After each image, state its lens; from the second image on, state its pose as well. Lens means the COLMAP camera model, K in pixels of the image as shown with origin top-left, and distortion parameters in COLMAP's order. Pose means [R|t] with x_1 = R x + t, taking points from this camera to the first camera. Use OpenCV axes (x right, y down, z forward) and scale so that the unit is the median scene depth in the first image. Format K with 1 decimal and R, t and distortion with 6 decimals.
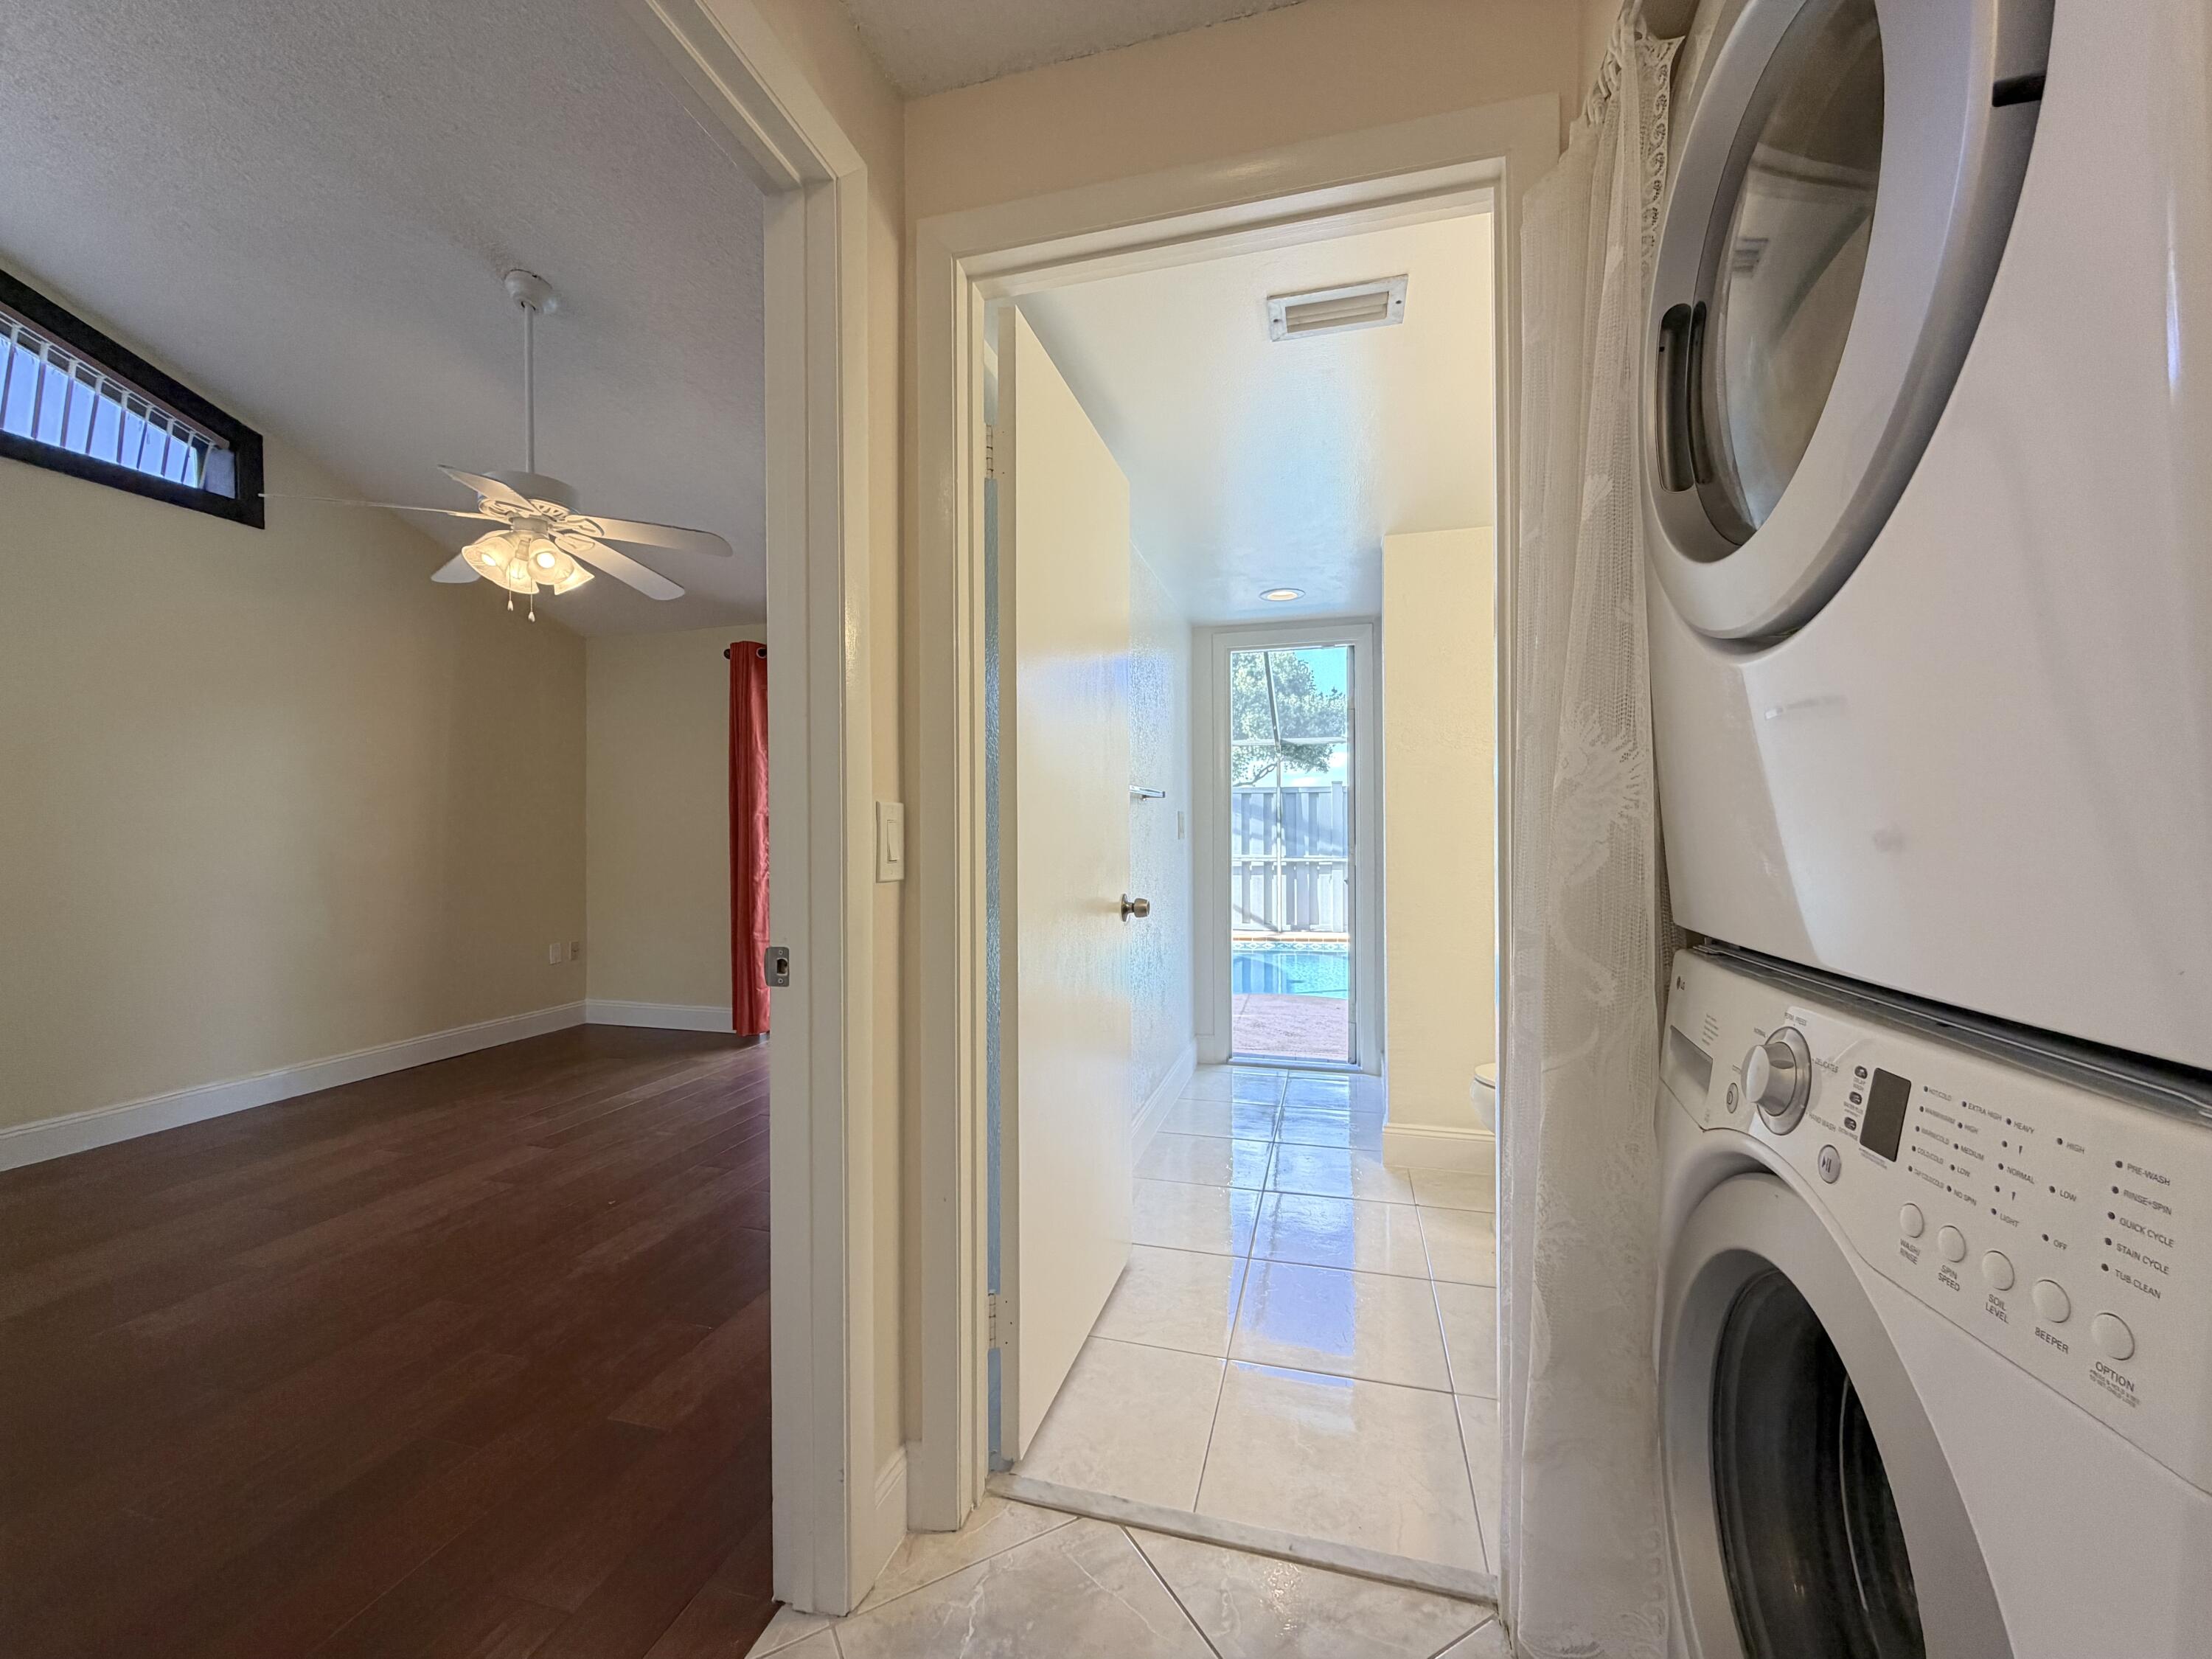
lens RADIAL K [[878.4, 0, 1095.4], [0, 878.4, 830.7], [0, 0, 1]] dist [-0.000575, -0.000414]
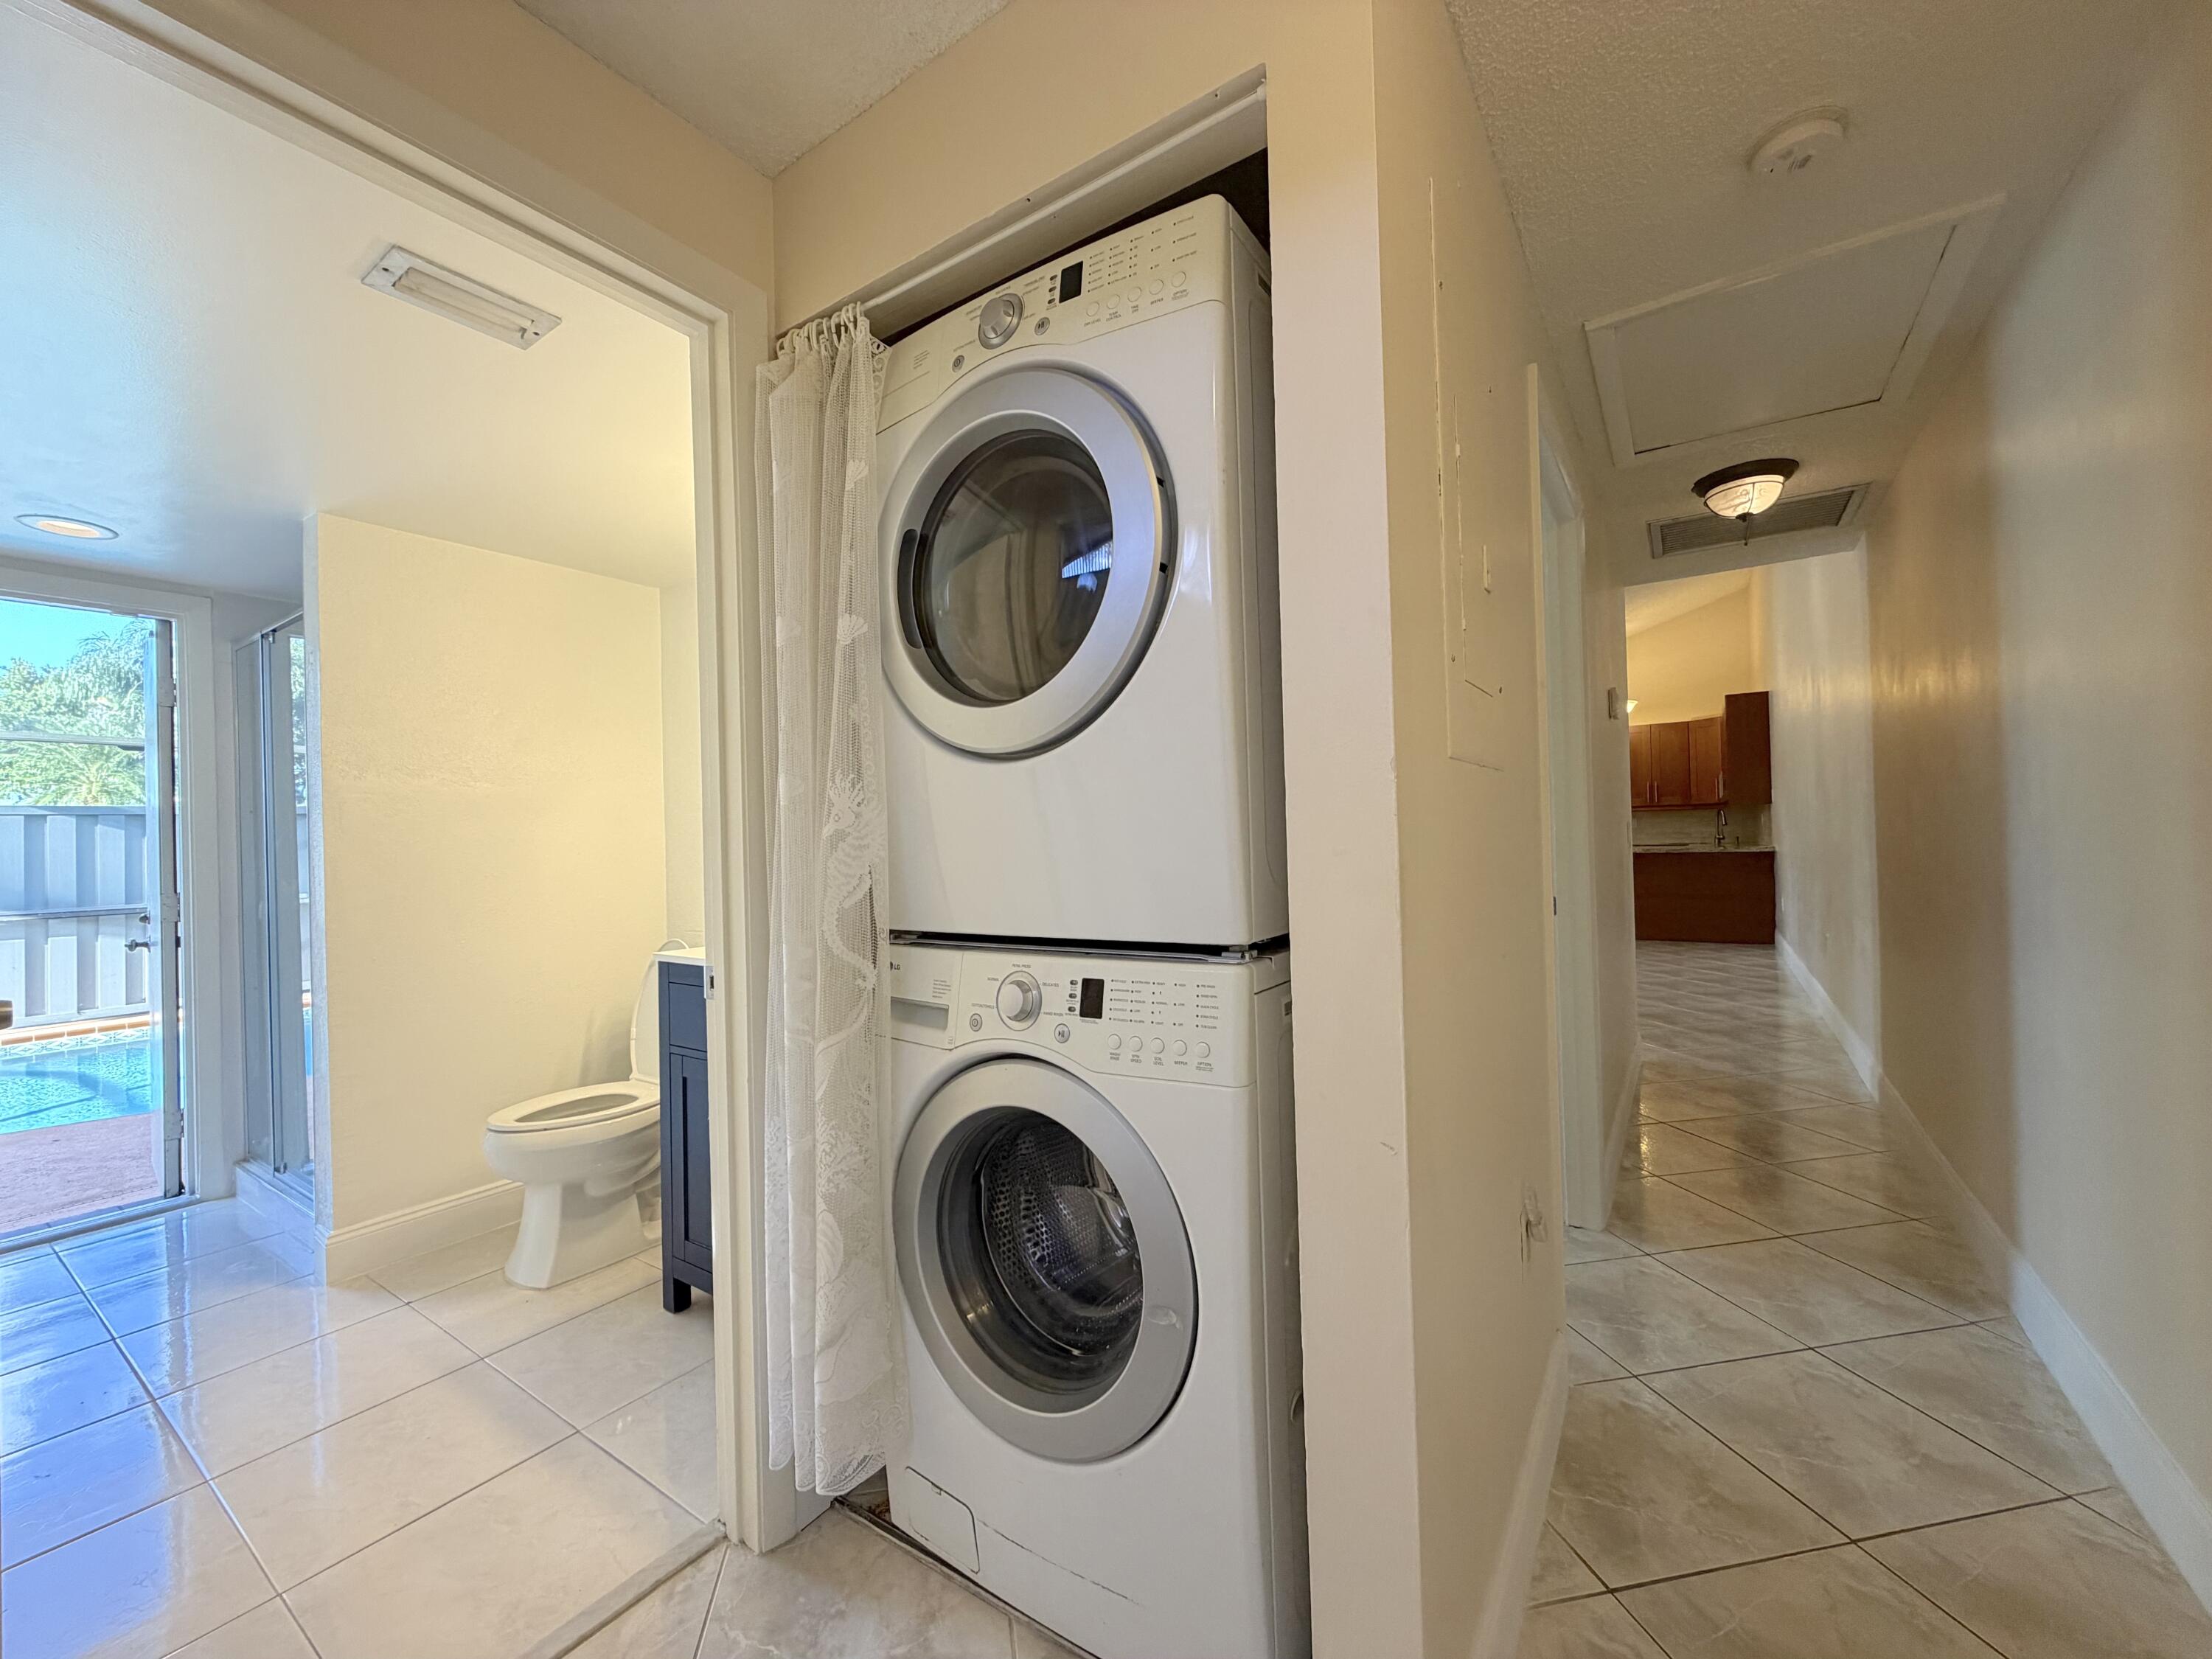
lens RADIAL K [[878.4, 0, 1095.4], [0, 878.4, 830.7], [0, 0, 1]] dist [-0.000575, -0.000414]
pose [[0.324373, 0.005472, 0.945913, -0.210511], [0.024924, 0.999587, -0.014329, -0.009104], [-0.945601, 0.028224, 0.324102, 0.059014]]
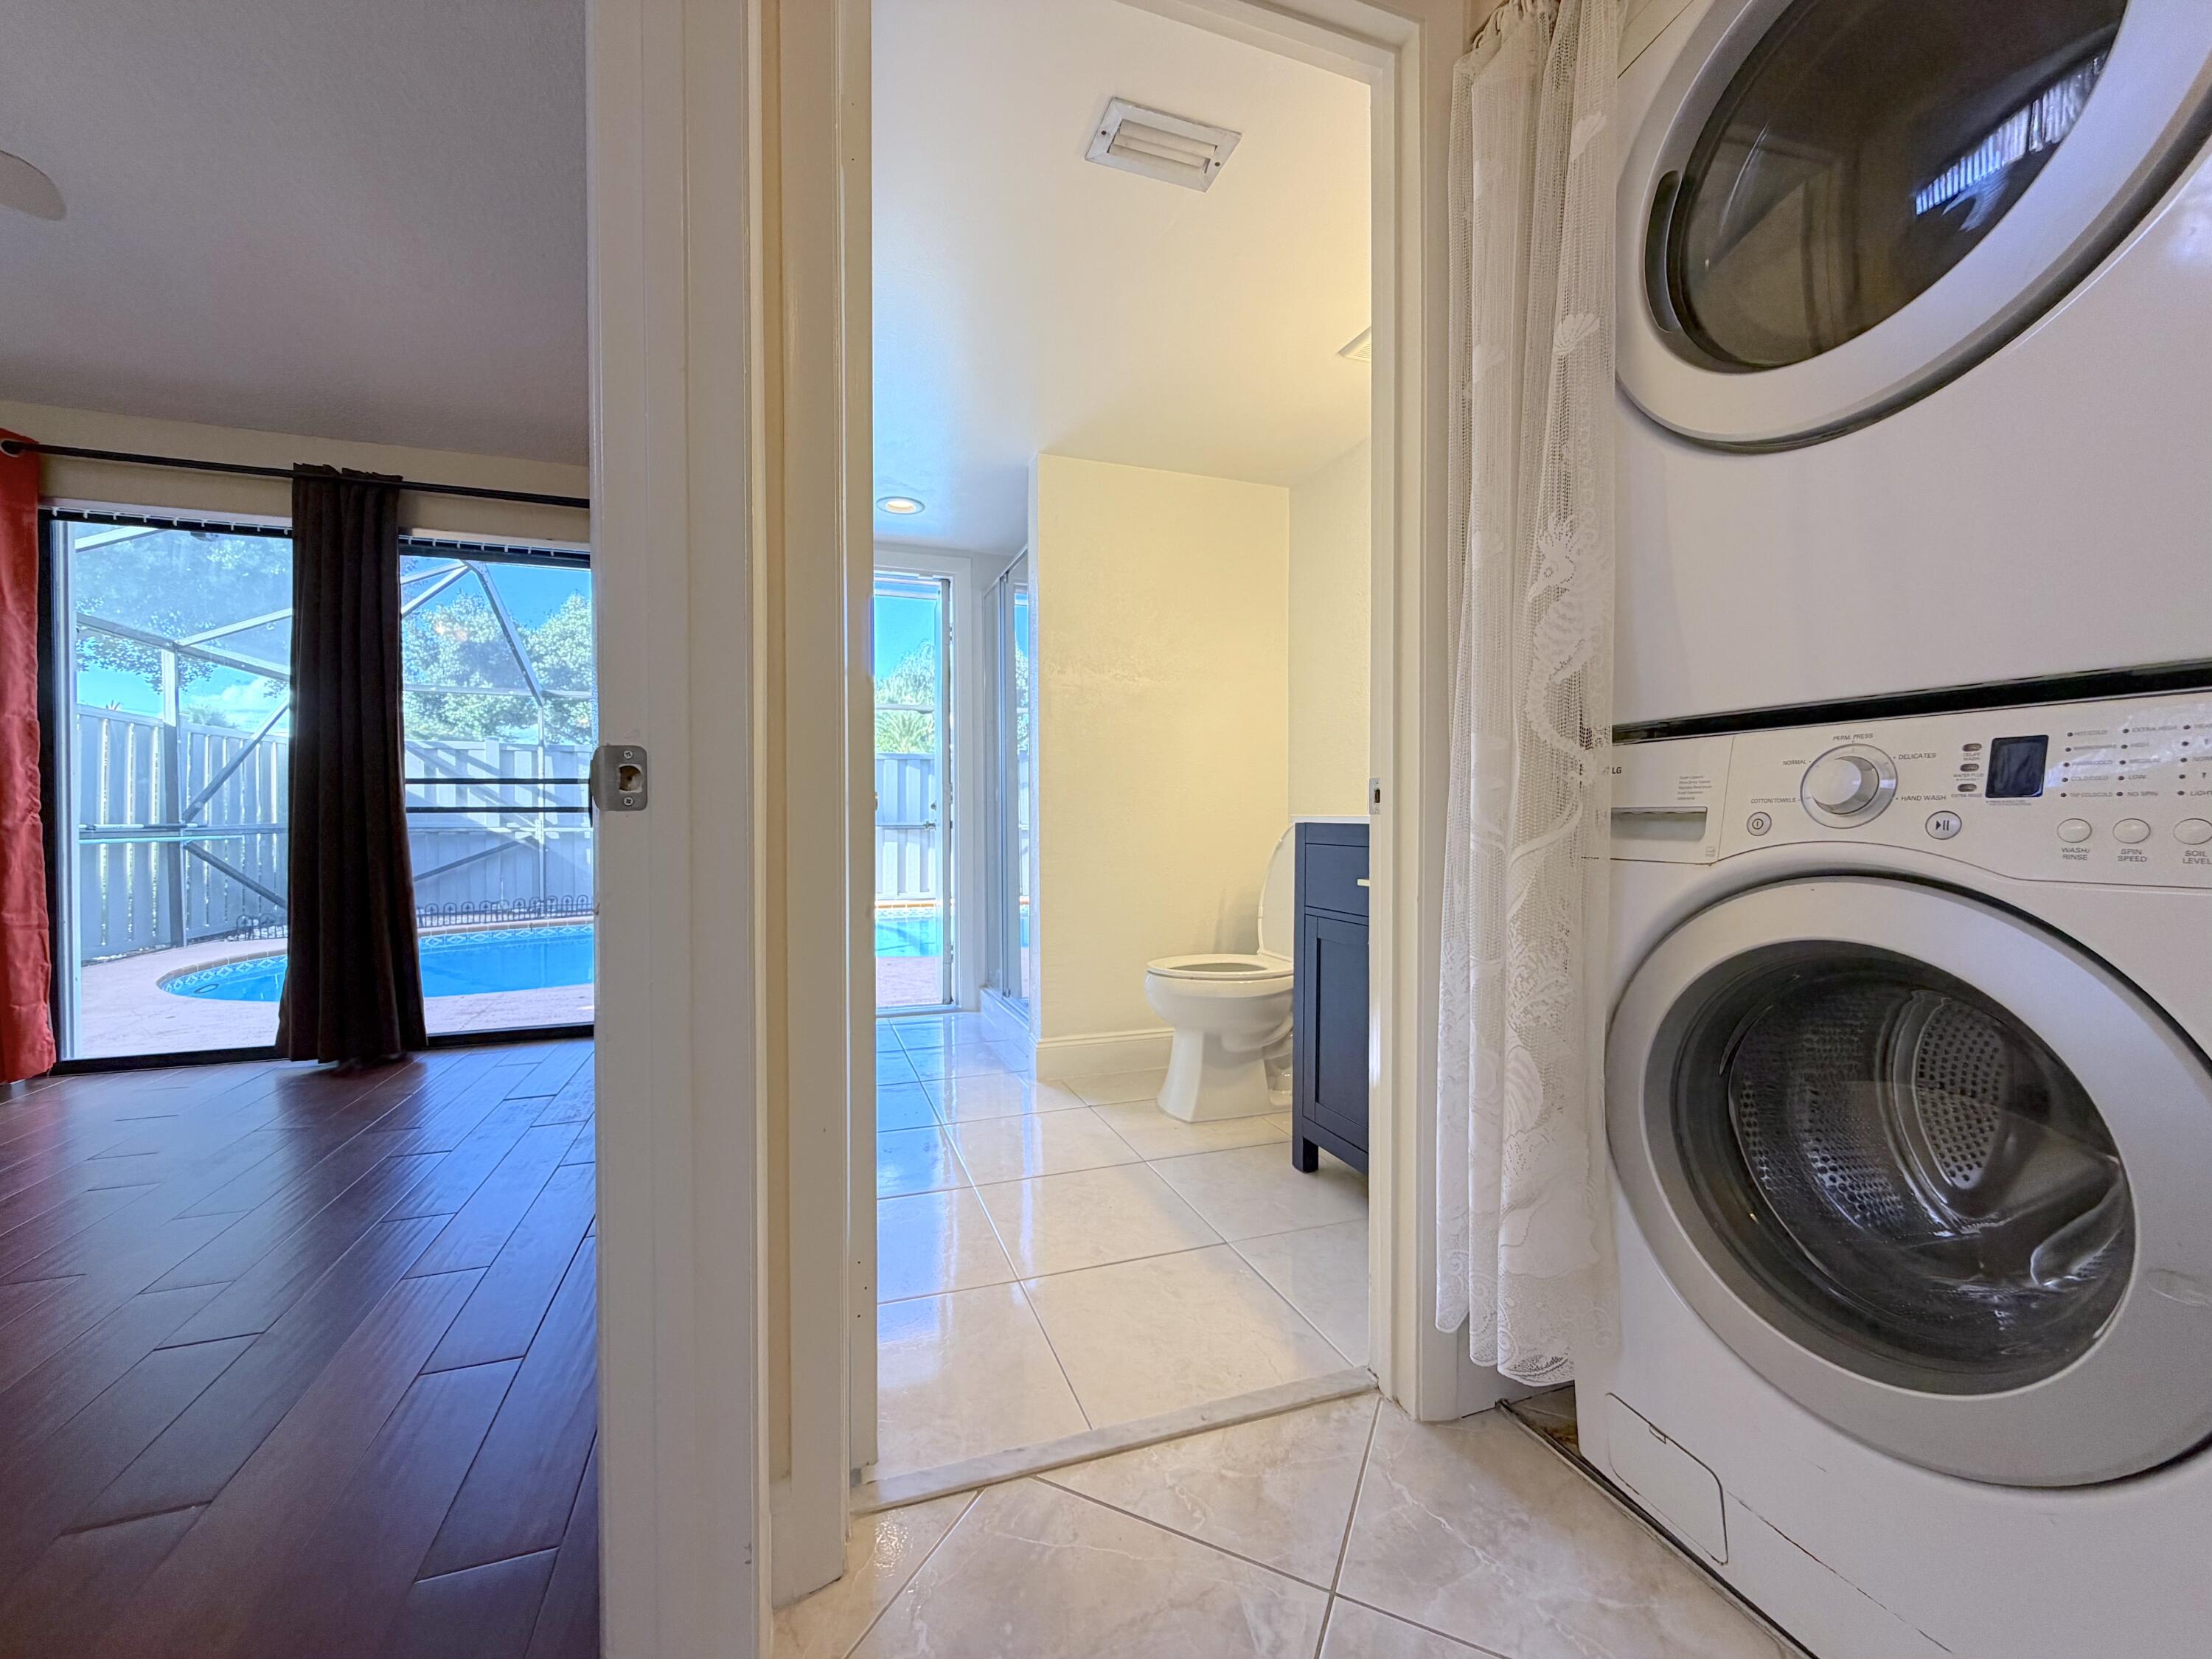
lens RADIAL K [[880.5, 0, 1094.4], [0, 880.5, 827.2], [0, 0, 1]] dist [0.001040, 0.000186]
pose [[0.823652, -0.004712, 0.567075, -0.191003], [-0.002881, 0.999918, 0.012492, 0.077952], [-0.567088, -0.011923, 0.823571, 0.135657]]
